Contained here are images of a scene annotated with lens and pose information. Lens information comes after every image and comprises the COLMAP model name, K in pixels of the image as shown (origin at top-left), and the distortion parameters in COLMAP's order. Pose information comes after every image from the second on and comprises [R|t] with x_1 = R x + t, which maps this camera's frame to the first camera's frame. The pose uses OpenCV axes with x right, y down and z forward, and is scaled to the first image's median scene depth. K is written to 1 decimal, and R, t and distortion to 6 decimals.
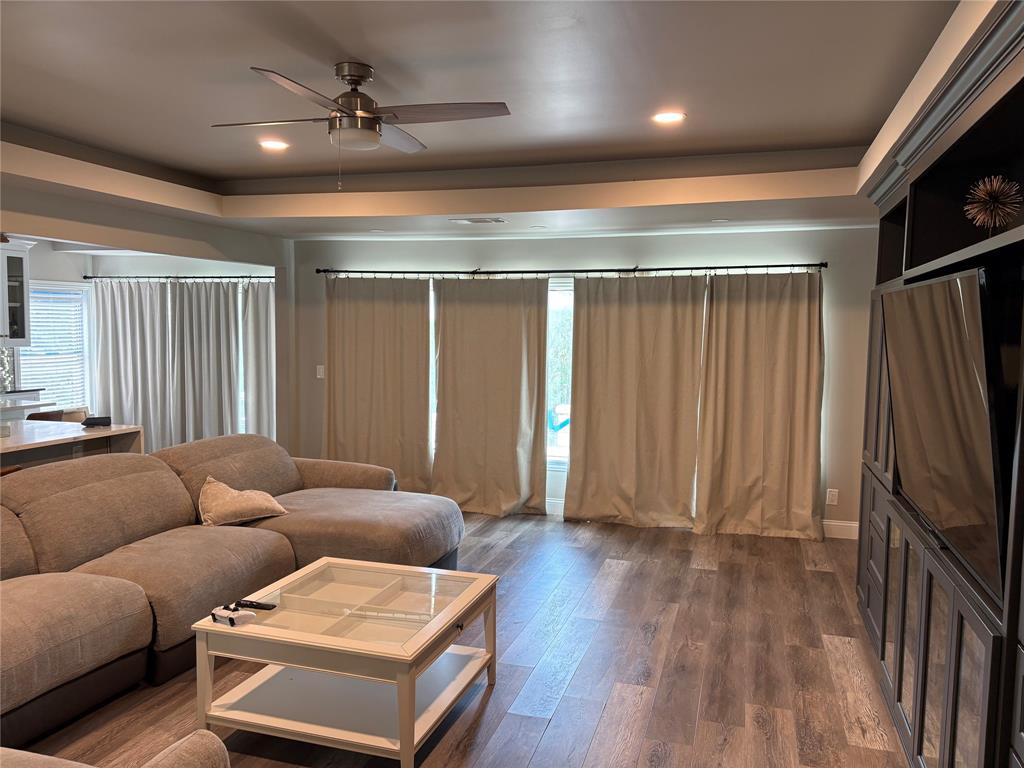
lens RADIAL K [[774.2, 0, 507.3], [0, 774.2, 375.5], [0, 0, 1]] dist [0.045056, -0.048495]
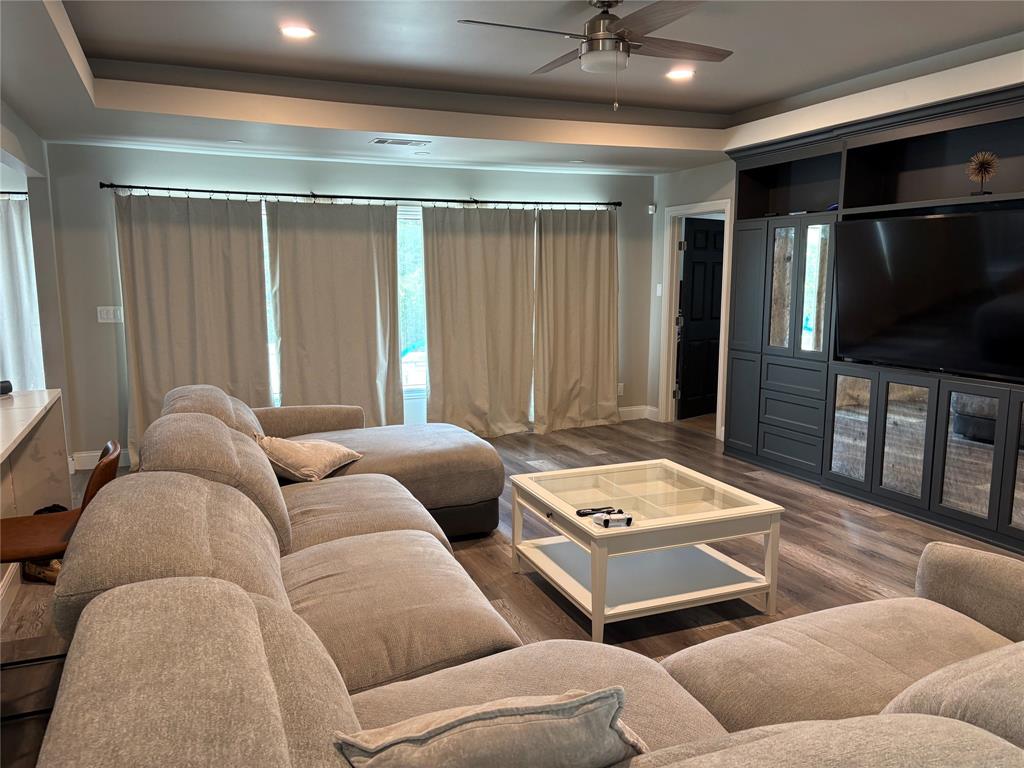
lens RADIAL K [[774.2, 0, 517.3], [0, 774.2, 391.9], [0, 0, 1]] dist [0.045056, -0.048495]
pose [[0.762595, -0.114633, 0.636638, -0.501969], [0.051430, 0.991802, 0.116978, 0.002077], [-0.644828, -0.056464, 0.762239, 0.132572]]
